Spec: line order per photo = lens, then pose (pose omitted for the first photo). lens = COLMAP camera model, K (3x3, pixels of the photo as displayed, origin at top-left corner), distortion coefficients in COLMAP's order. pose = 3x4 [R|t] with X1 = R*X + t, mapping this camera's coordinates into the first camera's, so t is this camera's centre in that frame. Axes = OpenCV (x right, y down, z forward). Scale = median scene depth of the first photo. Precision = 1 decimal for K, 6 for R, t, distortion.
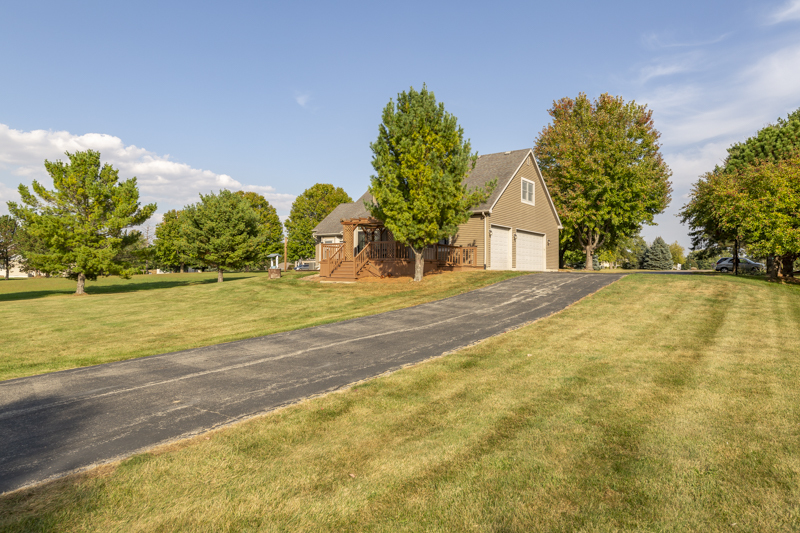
lens RADIAL K [[549.6, 0, 399.6], [0, 549.6, 268.3], [0, 0, 1]] dist [0.000970, -0.000059]
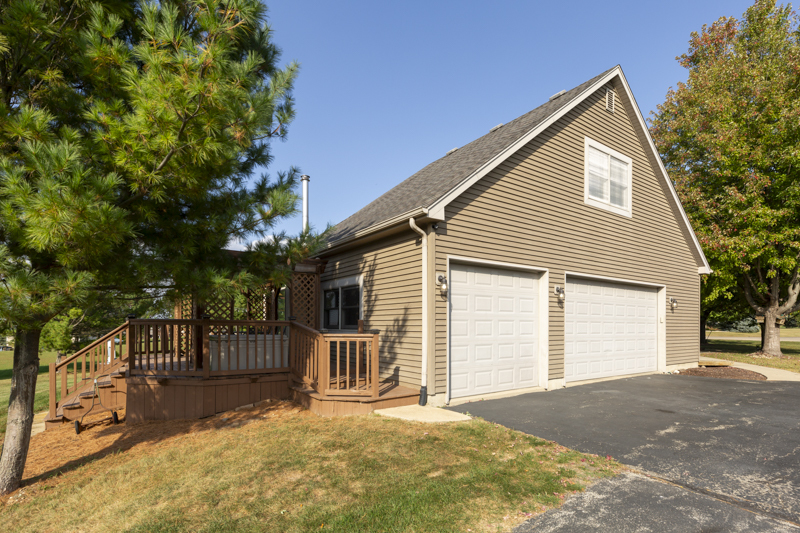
lens RADIAL K [[396.1, 0, 408.3], [0, 396.1, 319.9], [0, 0, 1]] dist [0.001130, 0.000276]
pose [[0.939401, 0.002355, -0.342811, 0.169484], [0.000772, 0.999959, 0.008983, -0.035677], [0.342818, -0.008703, 0.939361, 0.591492]]
